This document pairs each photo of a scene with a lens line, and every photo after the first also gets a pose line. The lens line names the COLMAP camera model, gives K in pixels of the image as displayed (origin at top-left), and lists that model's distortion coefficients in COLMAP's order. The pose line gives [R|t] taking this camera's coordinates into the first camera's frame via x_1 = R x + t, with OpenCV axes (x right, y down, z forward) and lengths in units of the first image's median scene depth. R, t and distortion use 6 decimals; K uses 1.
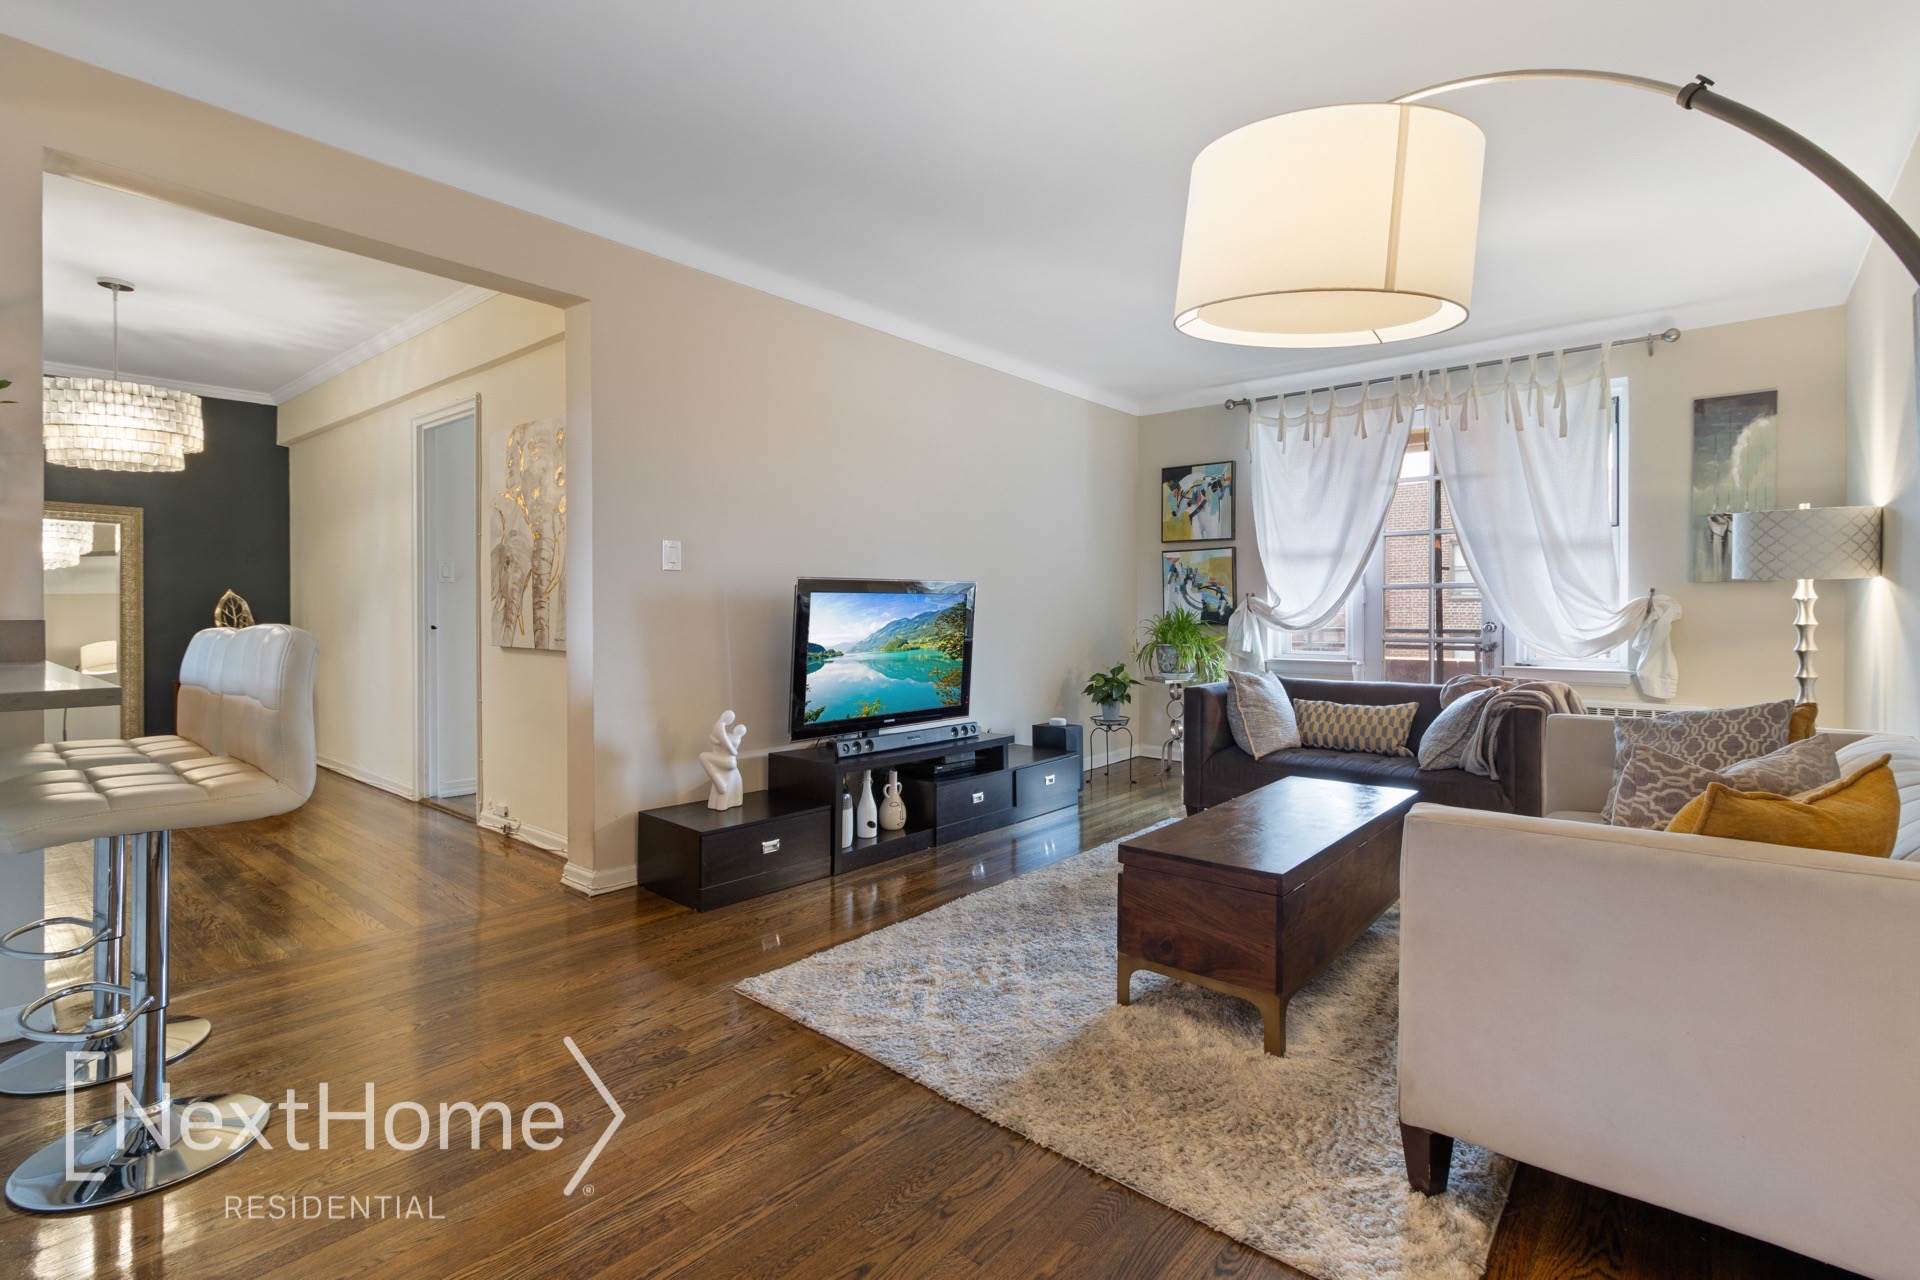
lens RADIAL K [[891.2, 0, 964.6], [0, 891.2, 614.8], [0, 0, 1]] dist [0.002336, 0.000486]
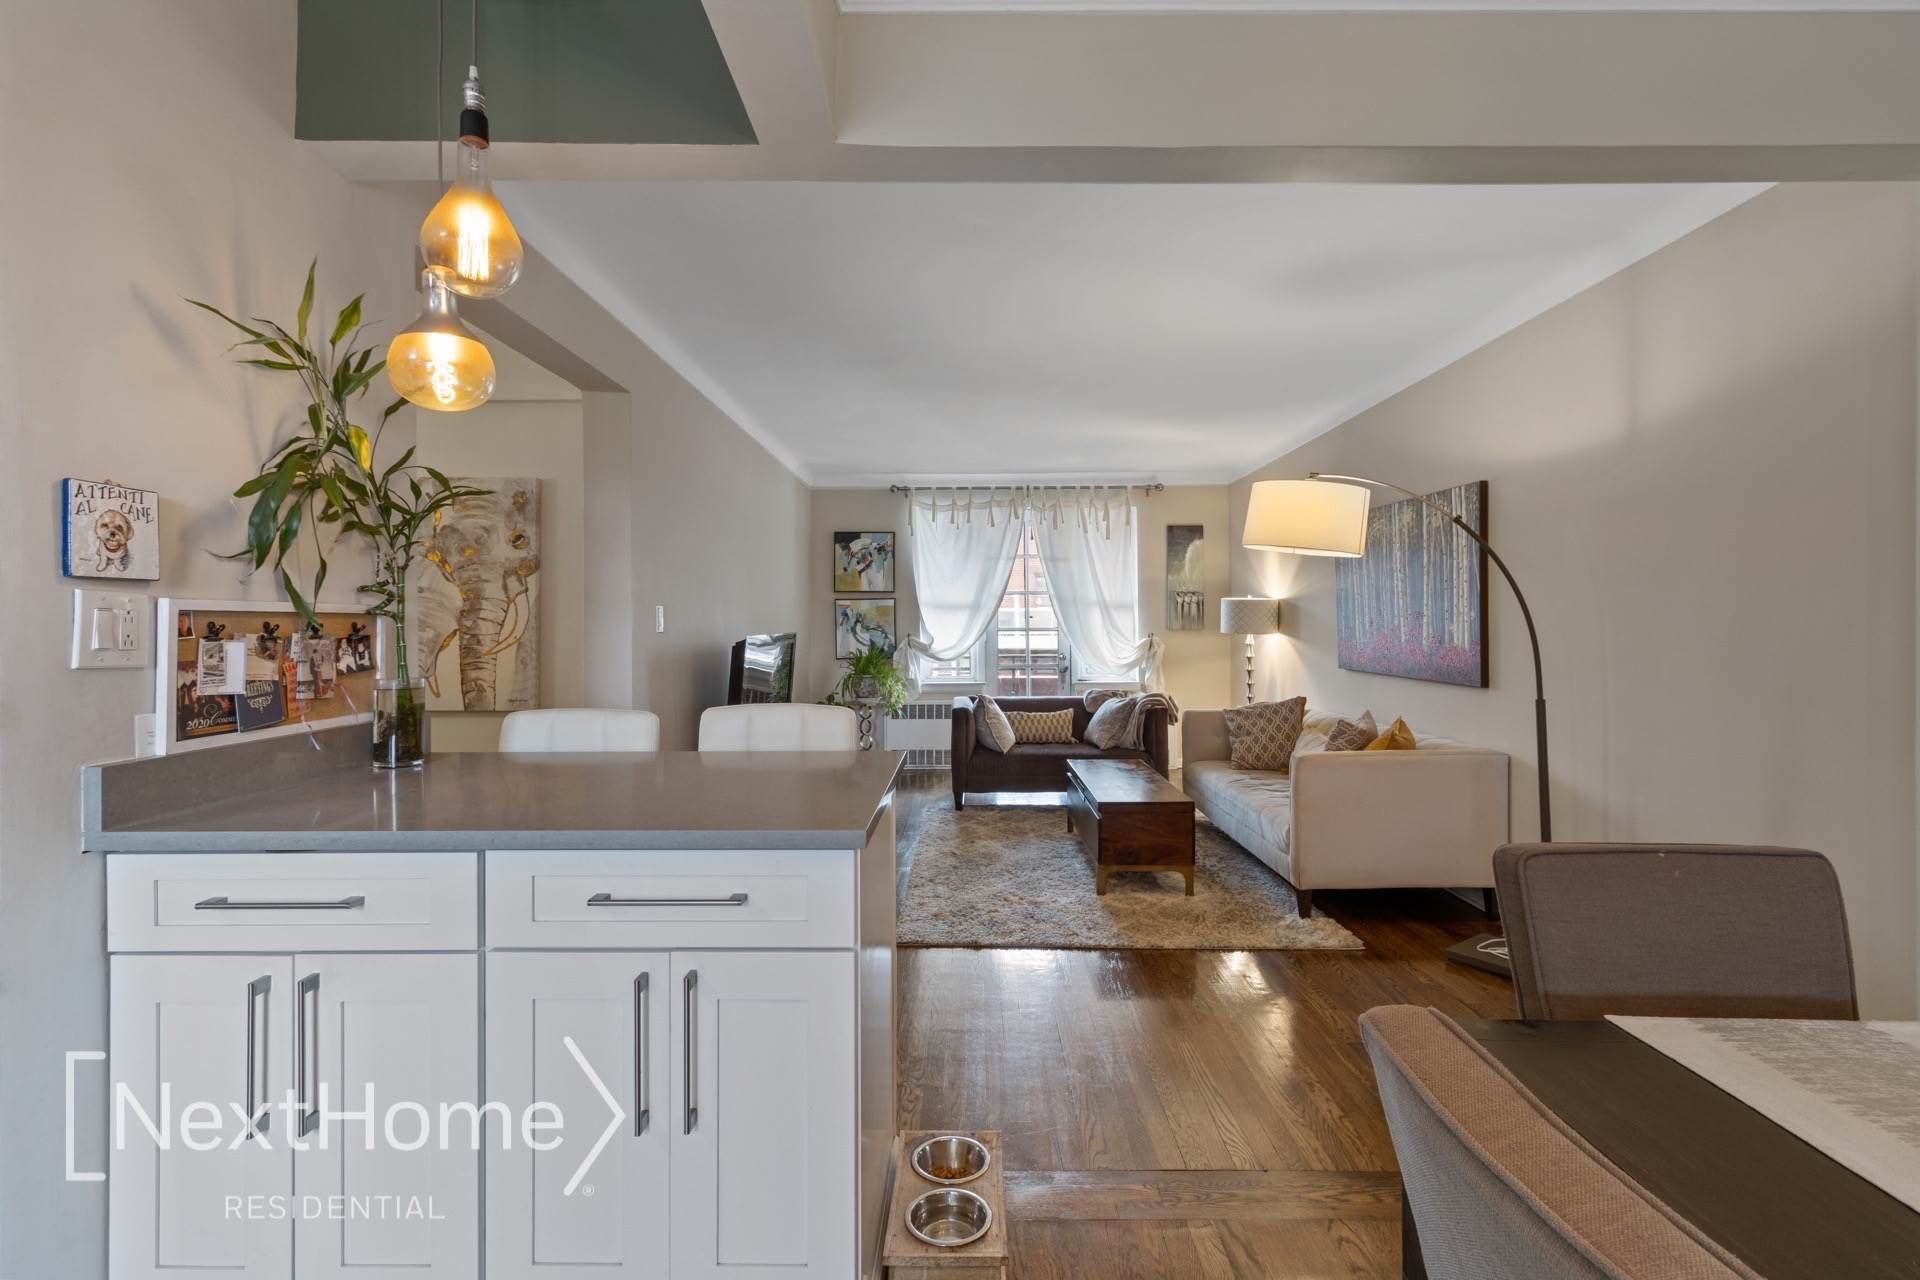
lens RADIAL K [[891.2, 0, 964.6], [0, 891.2, 614.8], [0, 0, 1]] dist [0.002336, 0.000486]
pose [[0.769959, 0.003818, 0.638081, -0.573799], [0.007184, 0.999867, -0.014651, -0.040702], [-0.638052, 0.015865, 0.769830, -0.082952]]
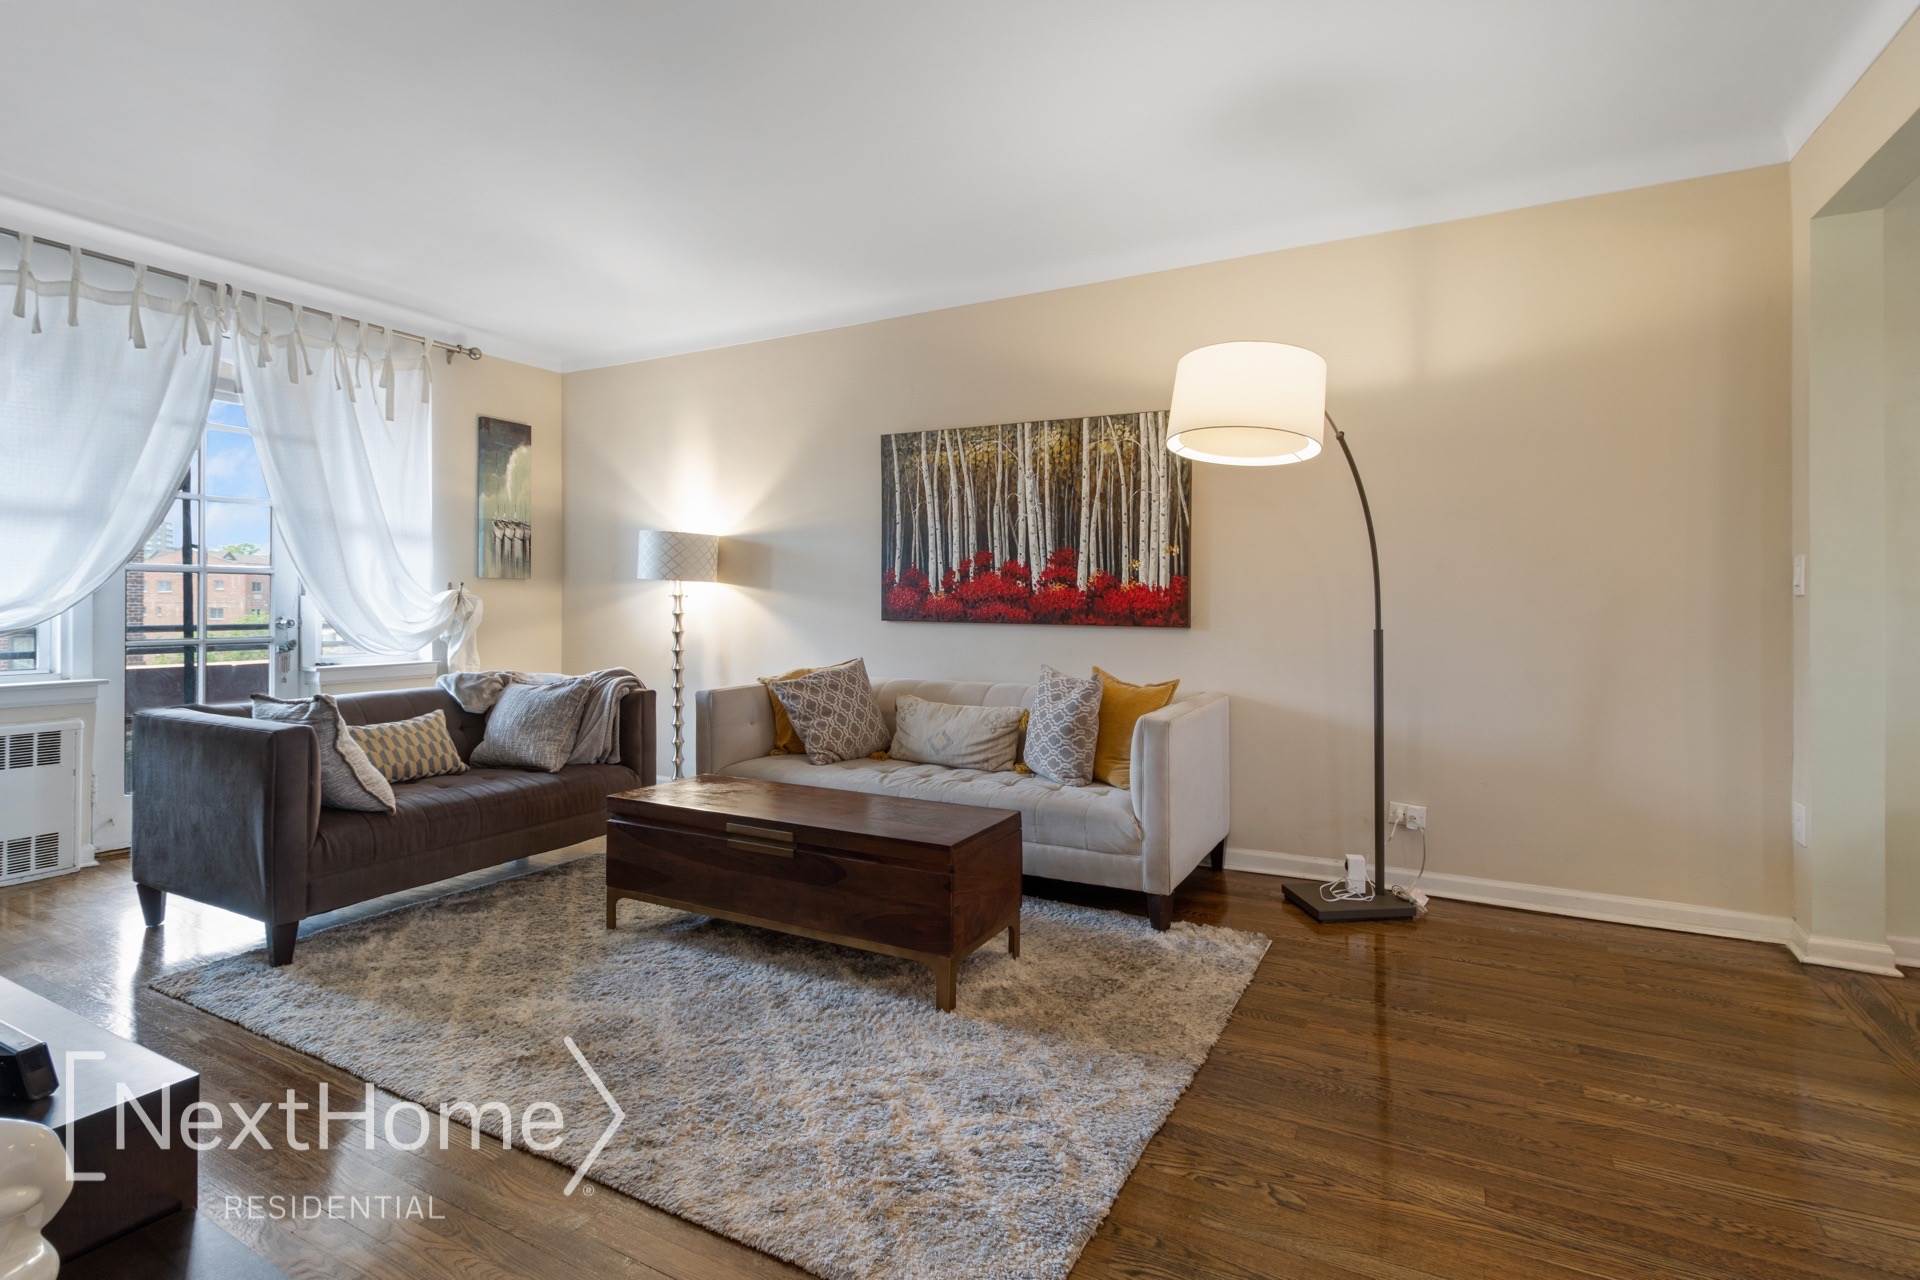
lens RADIAL K [[902.1, 0, 966.7], [0, 902.1, 597.4], [0, 0, 1]] dist [0.003237, 0.000523]
pose [[-0.210095, 0.005993, 0.977663, -0.406040], [0.001287, 0.999982, -0.005854, -0.003968], [-0.977680, 0.000028, -0.210099, 0.608389]]
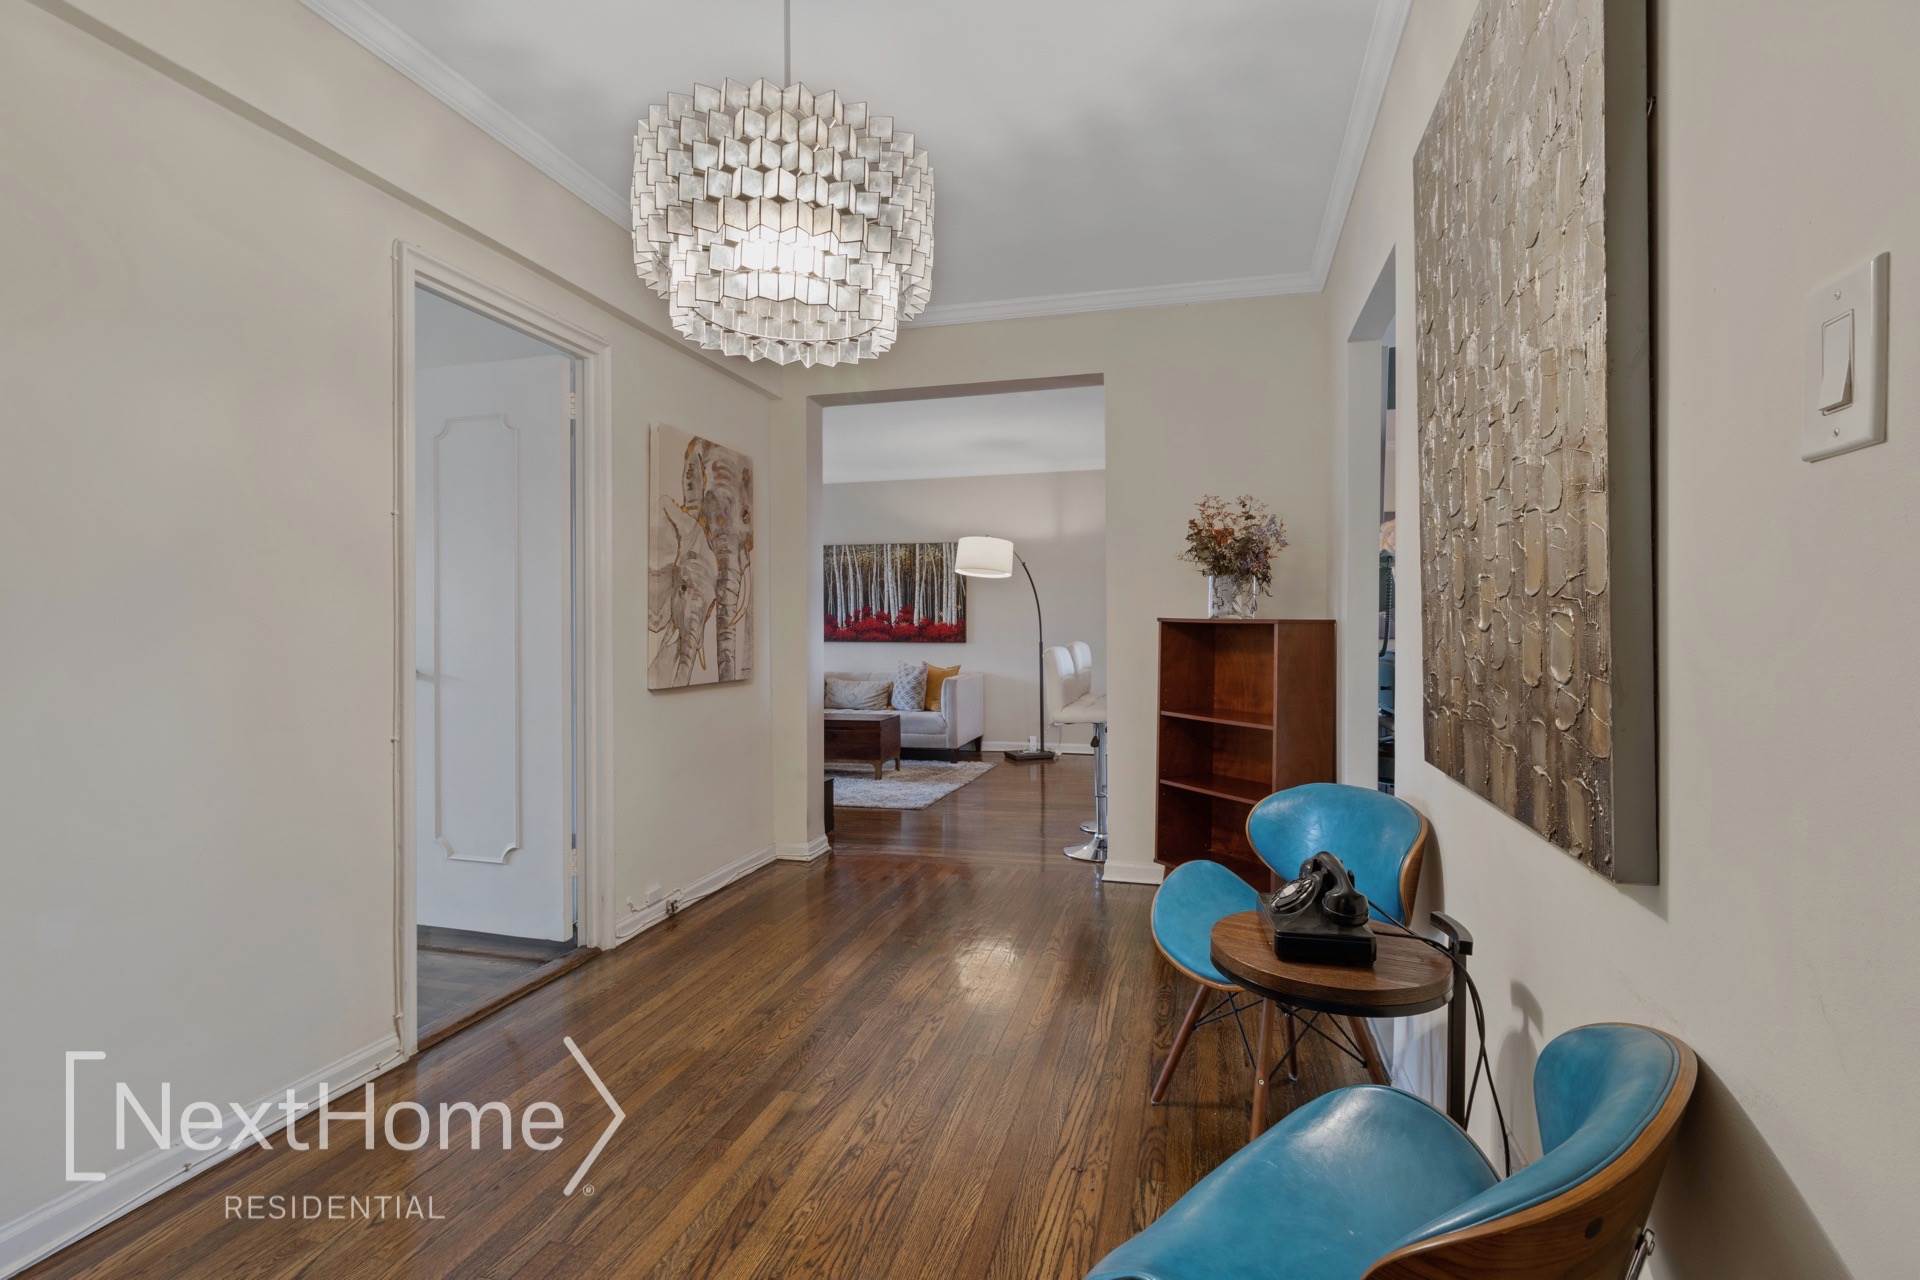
lens RADIAL K [[891.2, 0, 964.6], [0, 891.2, 614.8], [0, 0, 1]] dist [0.002336, 0.000486]
pose [[-0.424051, 0.012468, 0.905552, -1.225887], [0.008976, 0.999914, -0.009564, -0.018997], [-0.905594, 0.004073, -0.424127, 0.980068]]
